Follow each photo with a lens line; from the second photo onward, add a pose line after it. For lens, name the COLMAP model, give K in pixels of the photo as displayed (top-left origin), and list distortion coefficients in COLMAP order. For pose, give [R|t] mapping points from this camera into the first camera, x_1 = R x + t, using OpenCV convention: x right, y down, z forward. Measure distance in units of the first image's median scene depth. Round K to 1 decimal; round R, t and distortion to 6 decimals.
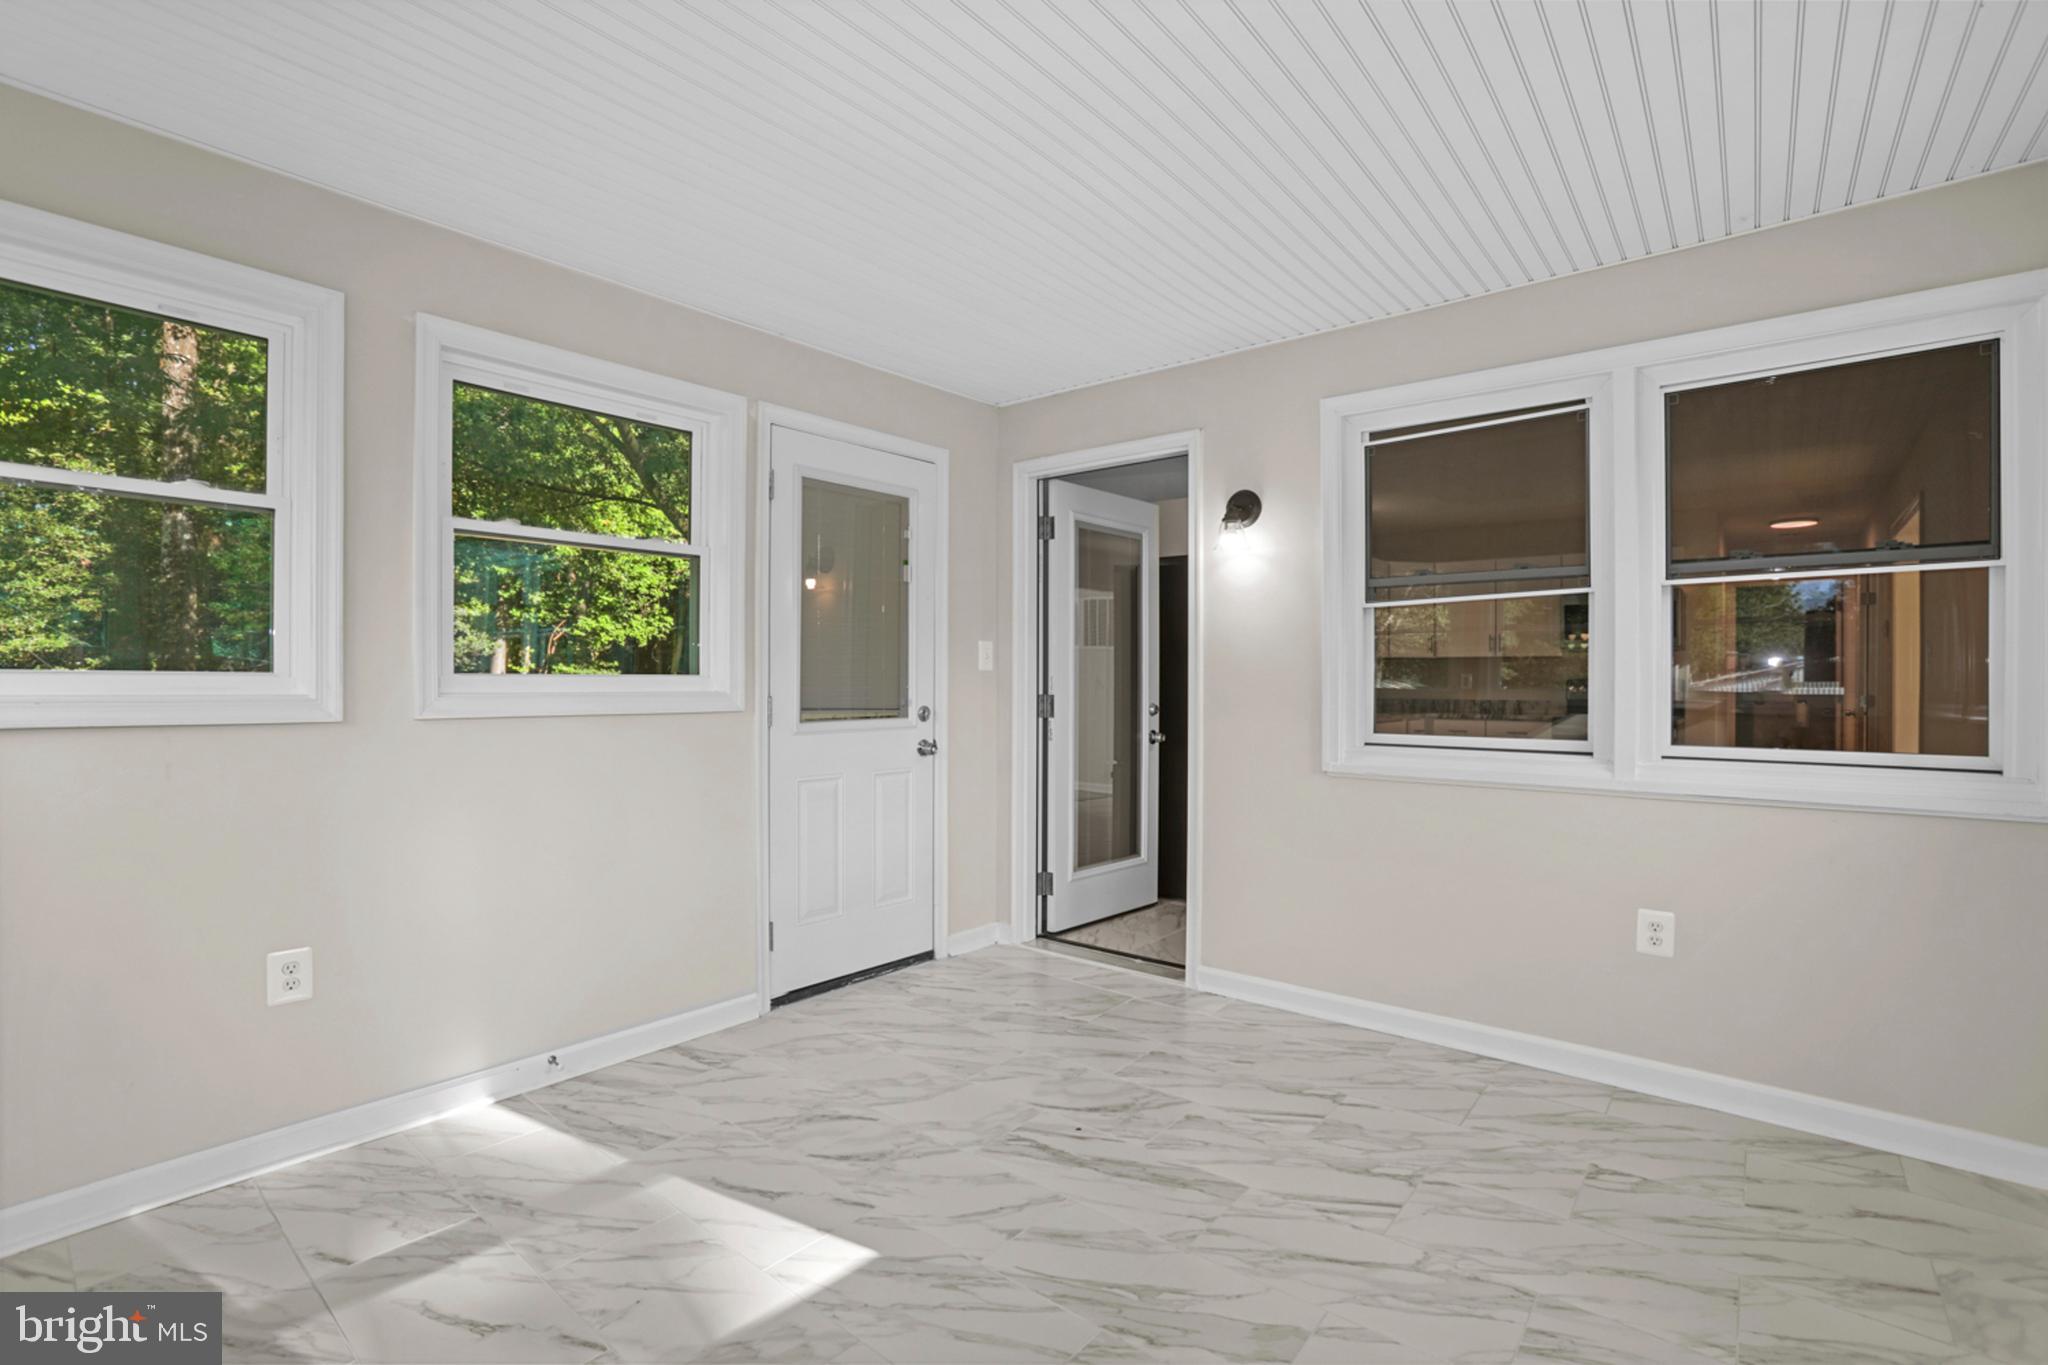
lens RADIAL K [[910.4, 0, 1022.8], [0, 910.4, 671.7], [0, 0, 1]] dist [-0.071564, 0.024615]
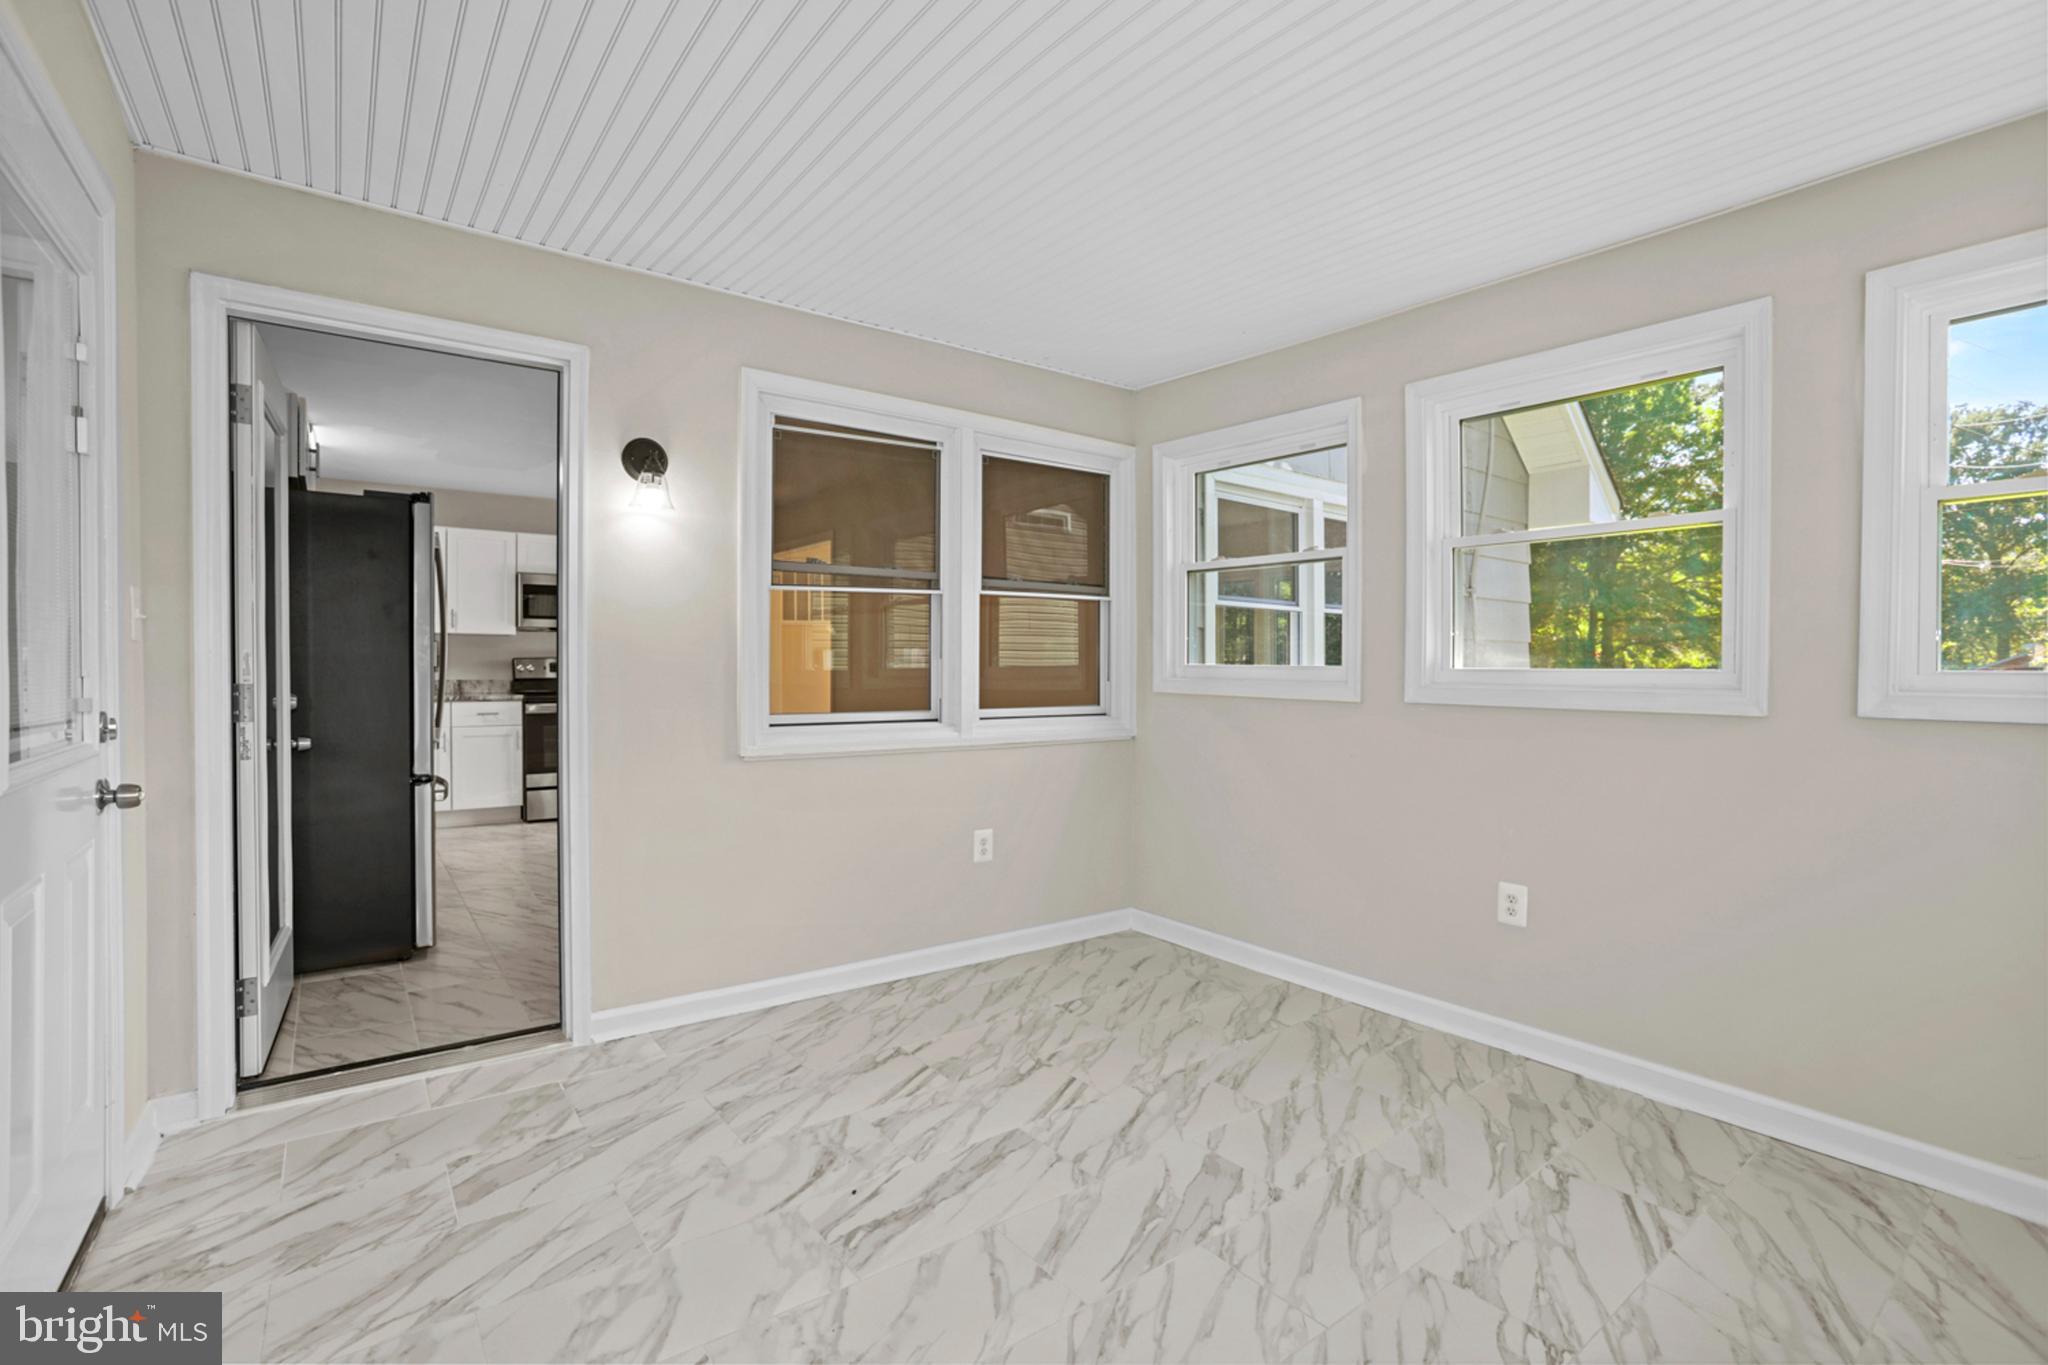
lens RADIAL K [[910.4, 0, 1022.8], [0, 910.4, 671.7], [0, 0, 1]] dist [-0.071564, 0.024615]
pose [[0.245014, -0.007611, 0.969490, -0.704167], [-0.016750, 0.999787, 0.012082, 0.004906], [-0.969375, -0.019199, 0.244834, 0.641210]]
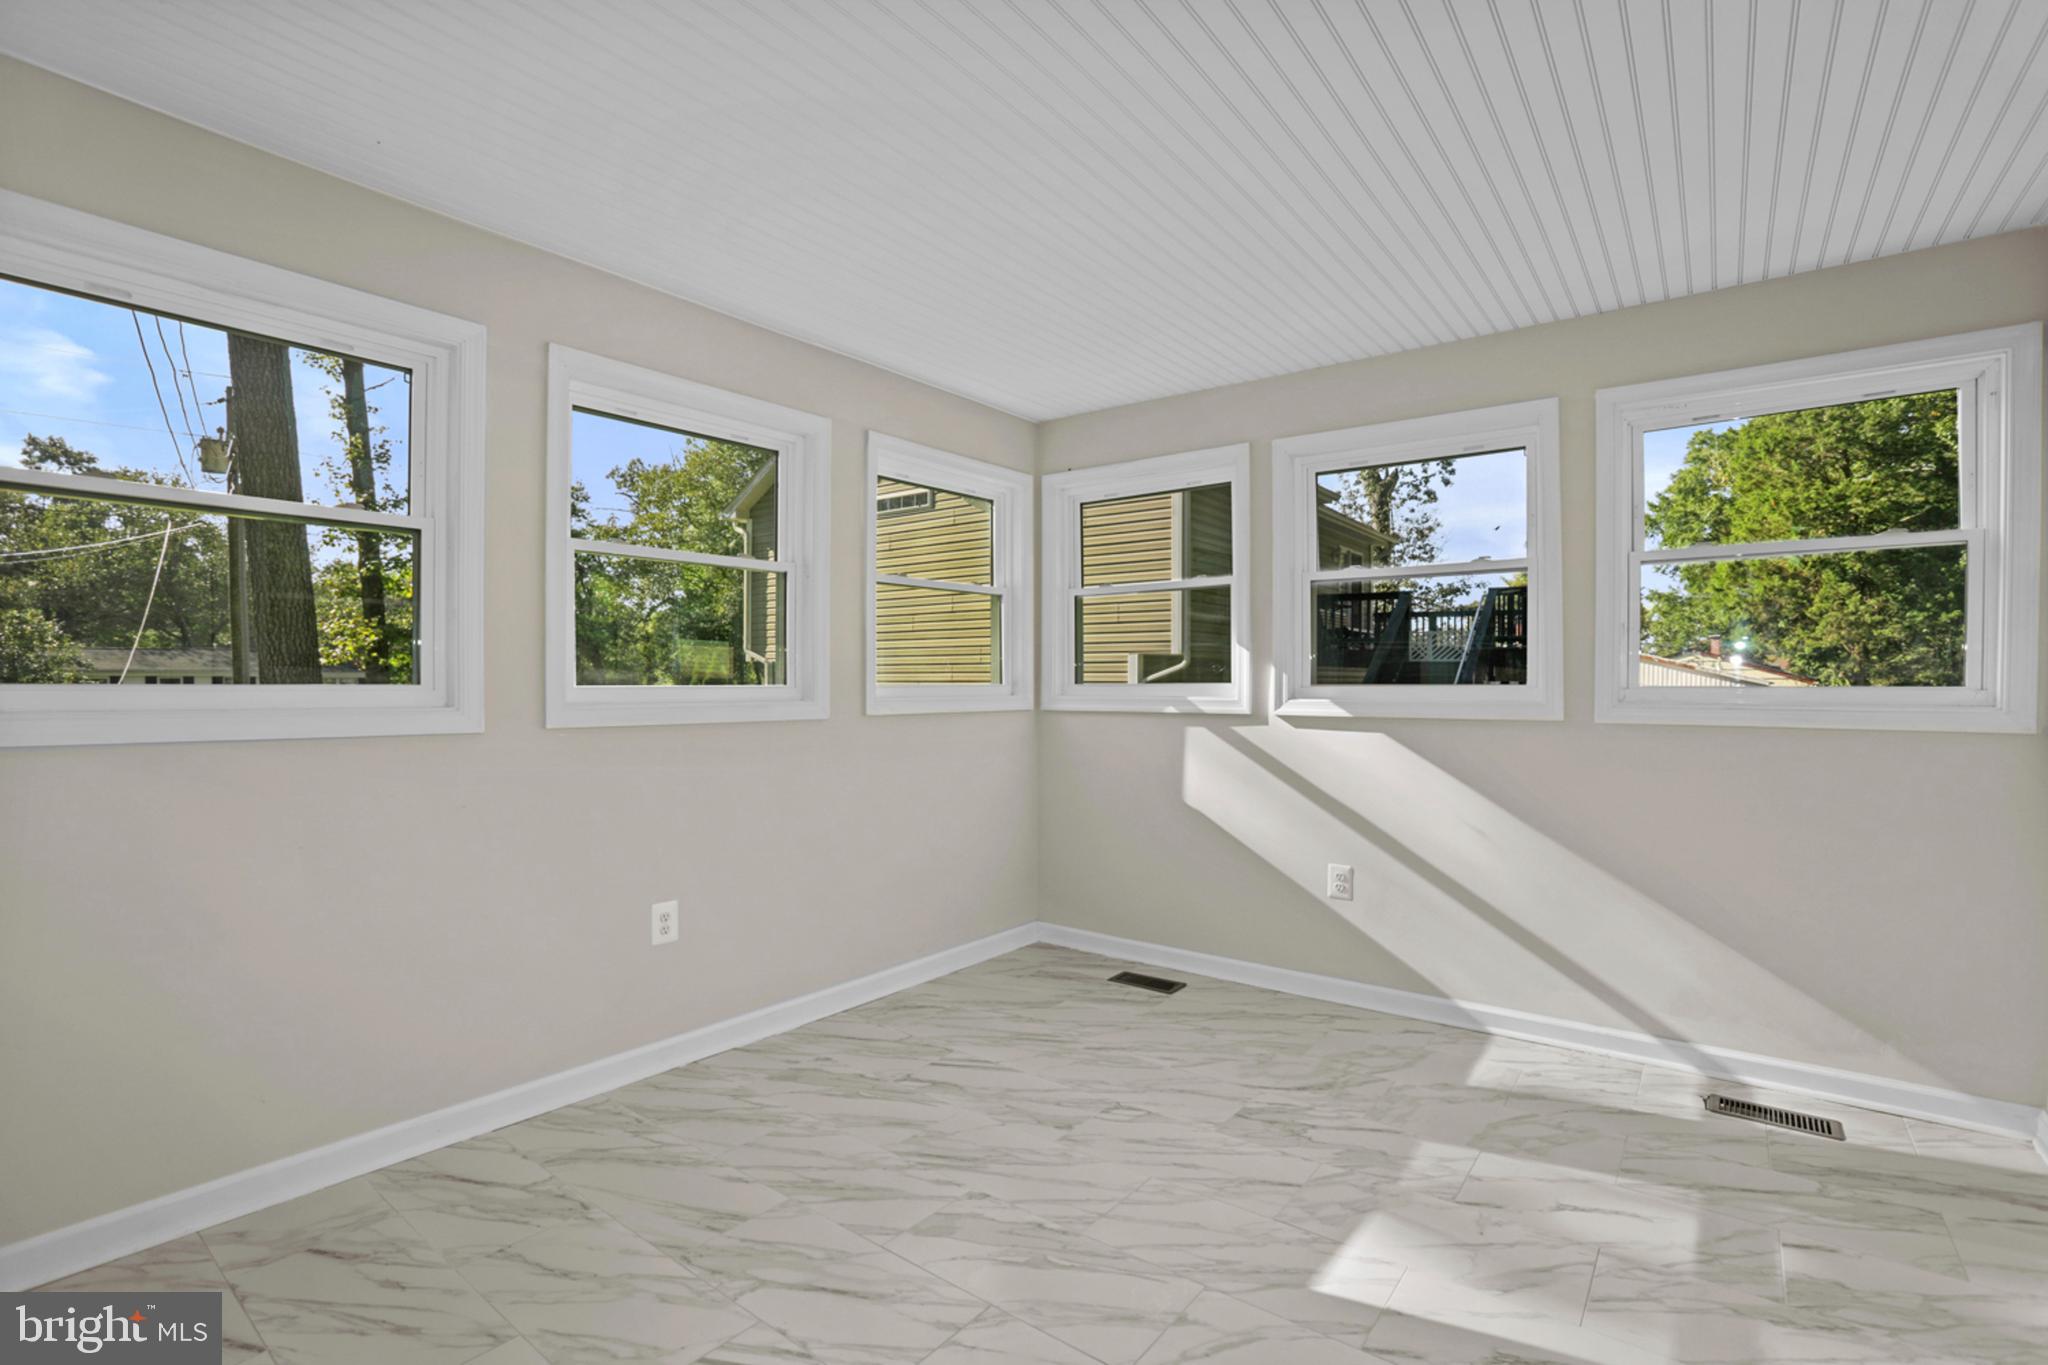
lens RADIAL K [[975.3, 0, 978.7], [0, 975.3, 685.7], [0, 0, 1]] dist [-0.029891, 0.000573]
pose [[-0.999877, -0.007406, 0.013818, 0.144211], [-0.007473, 0.999961, -0.004776, 0.006225], [-0.013782, -0.004879, -0.999893, 1.553341]]
